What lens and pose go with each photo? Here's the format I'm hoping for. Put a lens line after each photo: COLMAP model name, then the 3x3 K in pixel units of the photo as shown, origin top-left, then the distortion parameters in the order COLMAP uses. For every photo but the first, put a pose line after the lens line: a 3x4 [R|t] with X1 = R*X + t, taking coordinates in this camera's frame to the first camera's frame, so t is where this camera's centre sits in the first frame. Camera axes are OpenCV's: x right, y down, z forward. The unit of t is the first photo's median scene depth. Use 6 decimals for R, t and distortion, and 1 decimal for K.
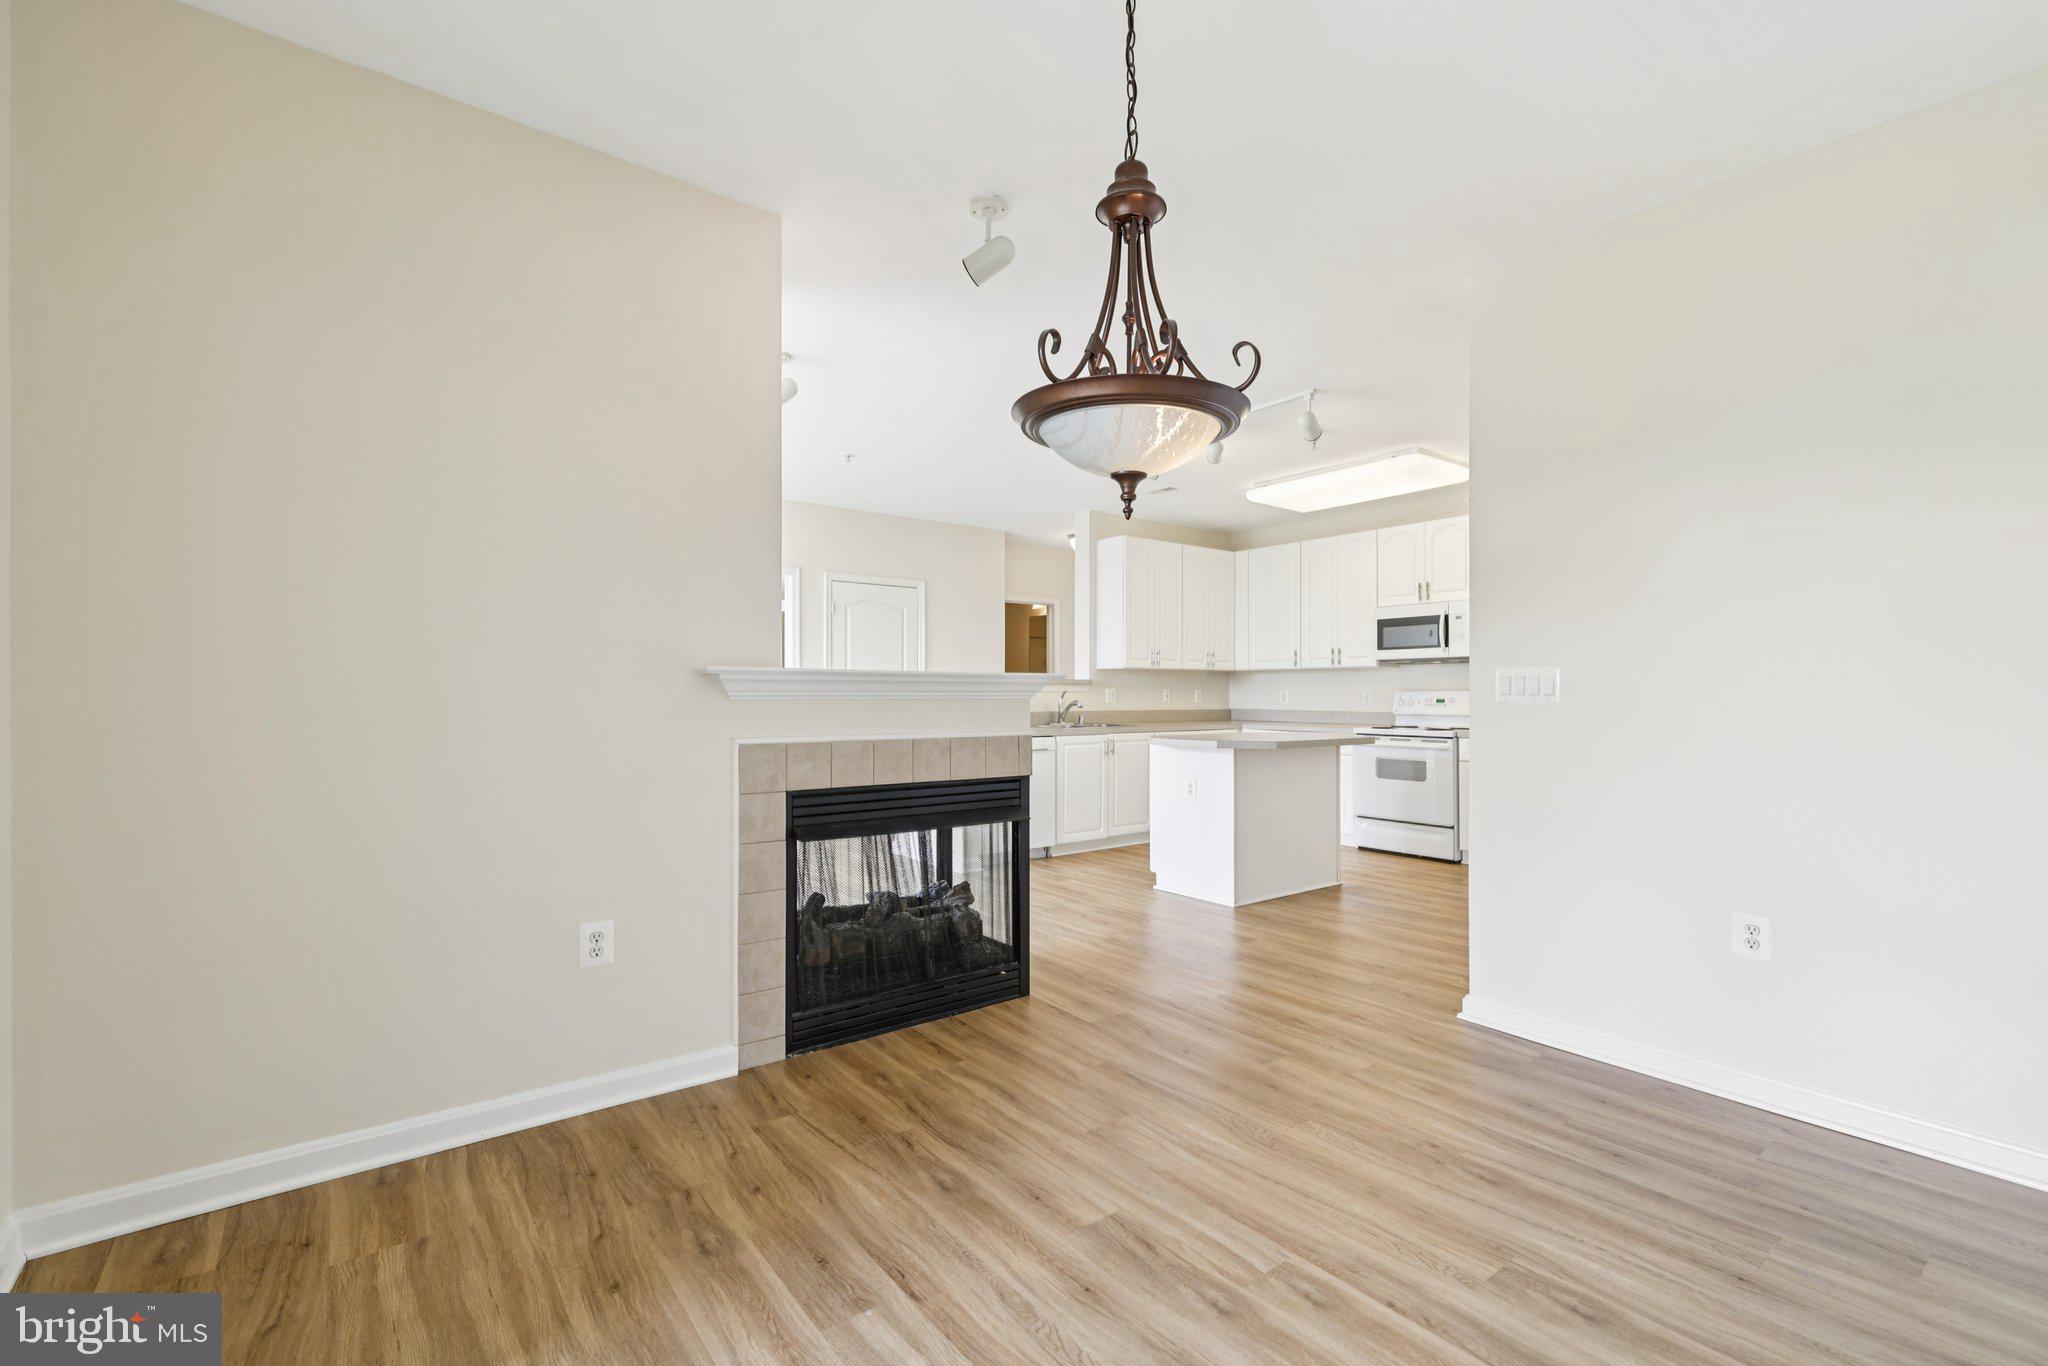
lens RADIAL K [[885.4, 0, 1013.5], [0, 885.4, 685.5], [0, 0, 1]] dist [-0.000063, -0.009215]
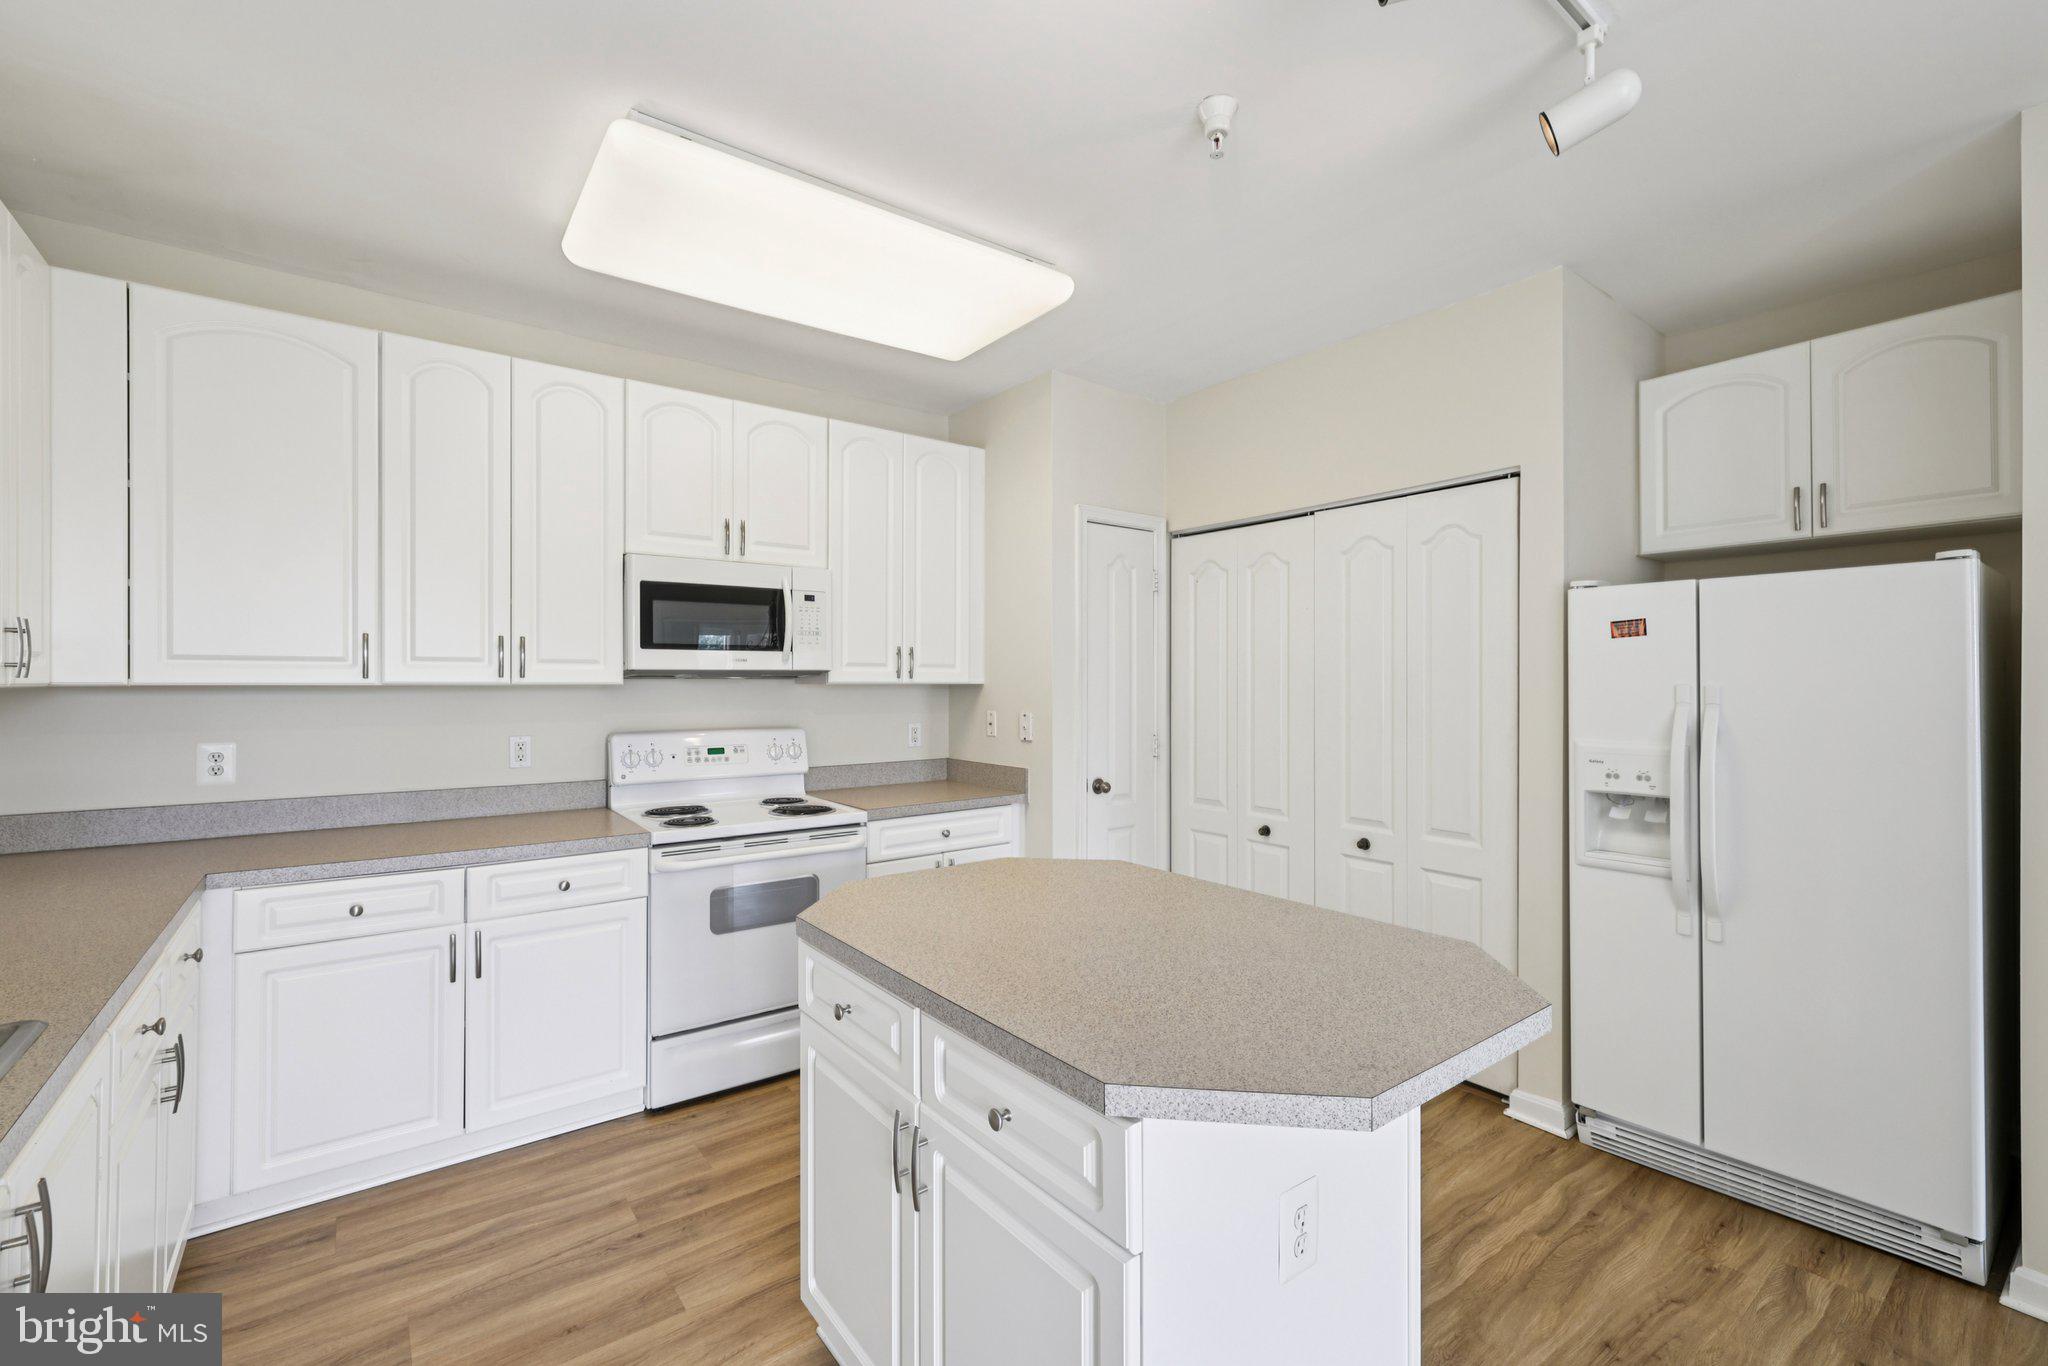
lens RADIAL K [[873.0, 0, 1031.0], [0, 873.0, 676.4], [0, 0, 1]] dist [0.002552, 0.000164]
pose [[0.000527, 0.004940, 0.999988, -0.032429], [-0.009896, 0.999939, -0.004934, -0.024620], [-0.999951, -0.009893, 0.000575, 0.772916]]
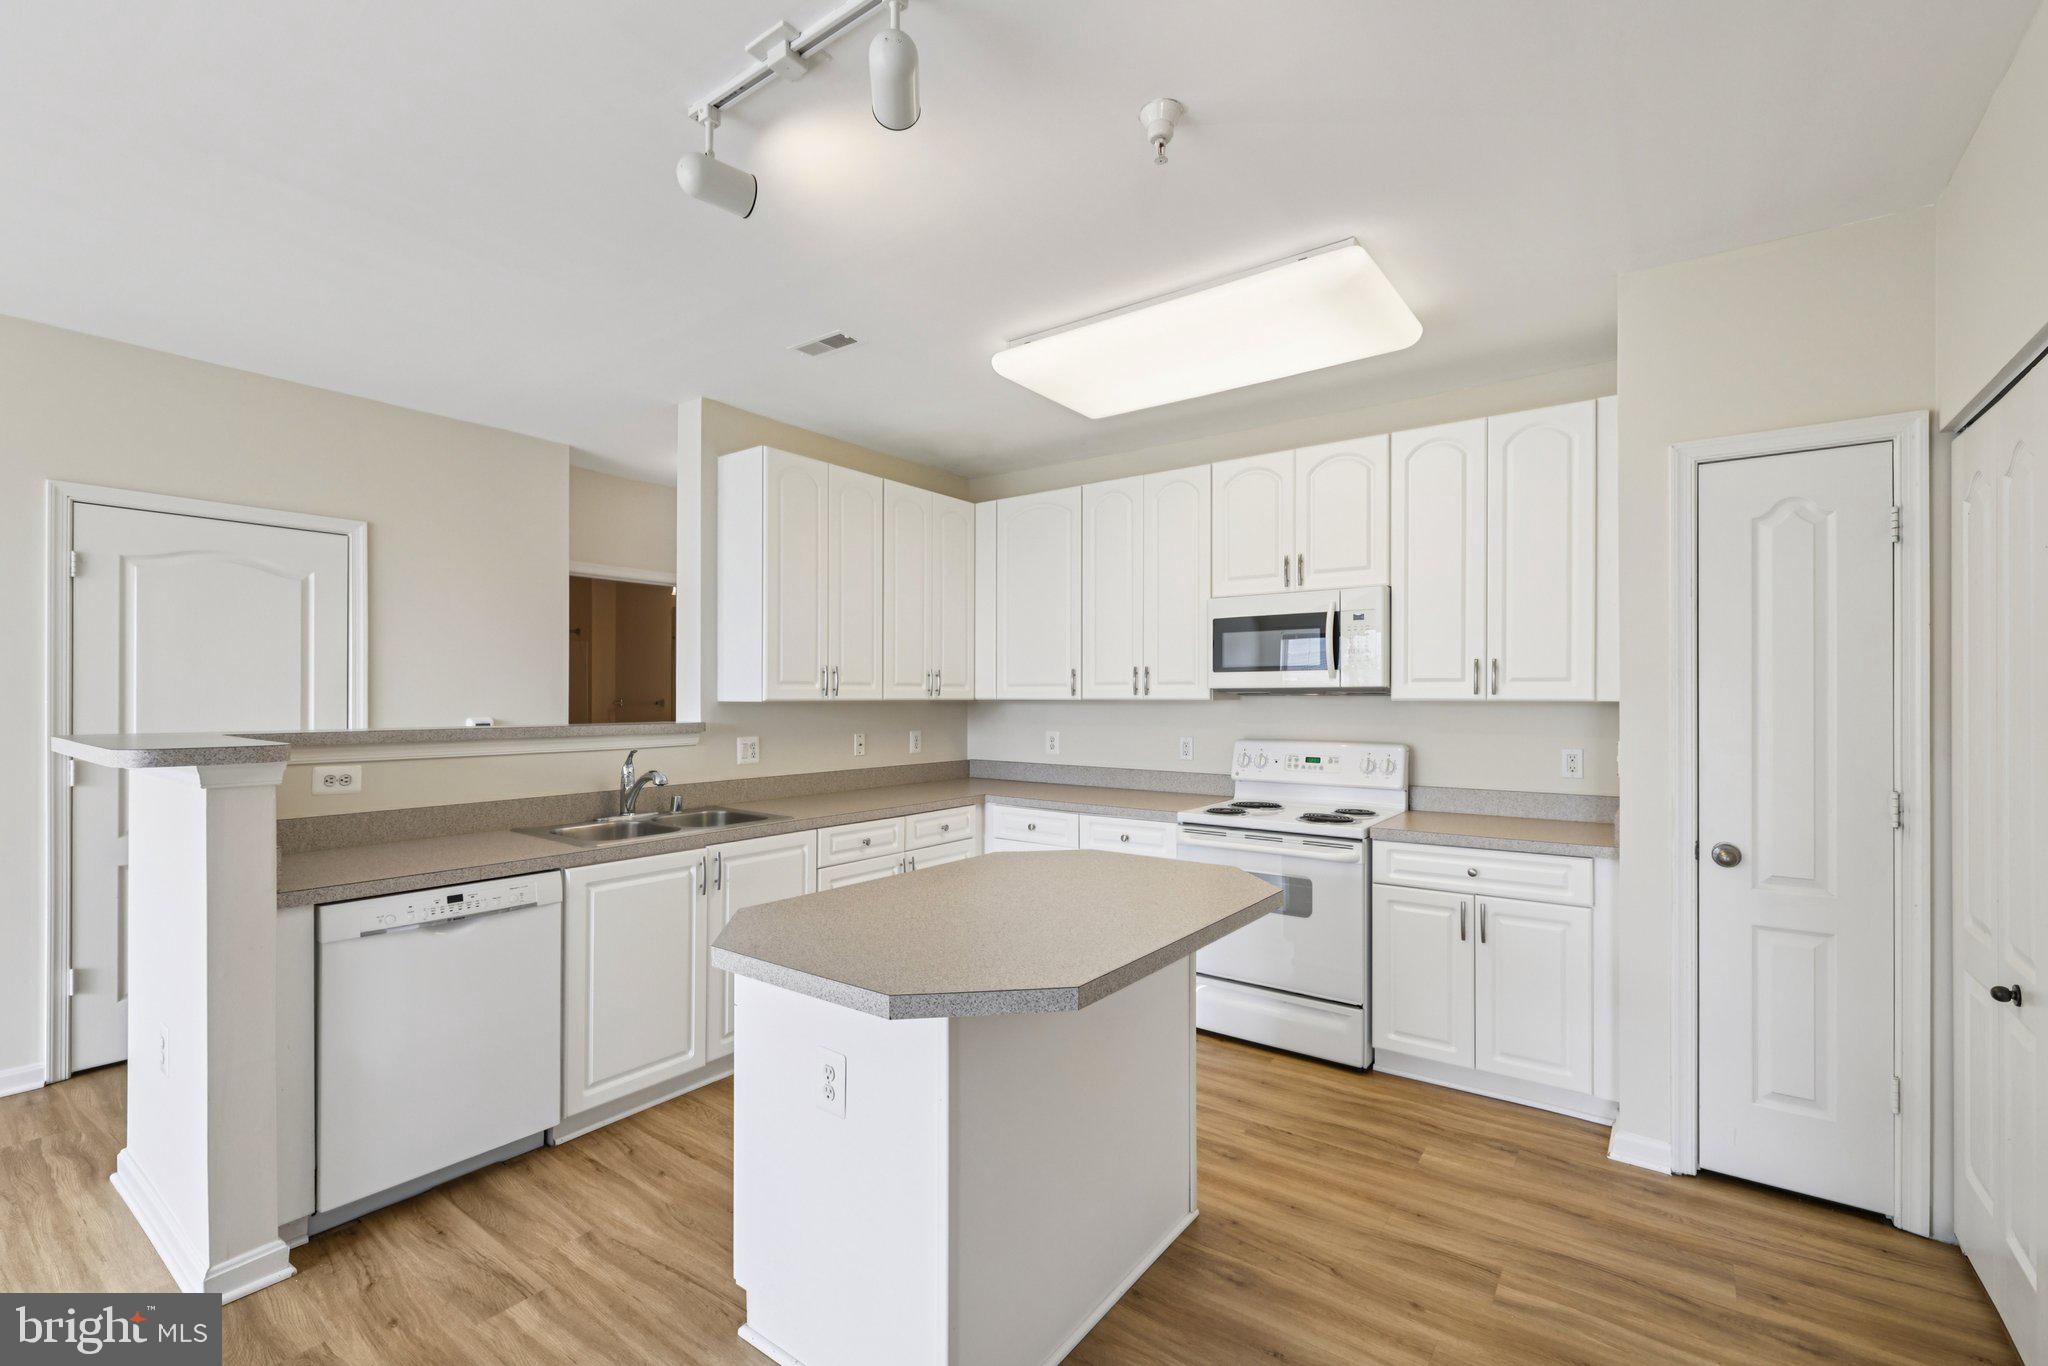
lens RADIAL K [[891.8, 0, 1014.5], [0, 891.8, 696.1], [0, 0, 1]] dist [0.000814, -0.000176]
pose [[0.962095, 0.000957, 0.272712, 0.124251], [-0.003165, 0.999966, 0.007656, -0.027294], [-0.272695, -0.008229, 0.962065, 0.460627]]
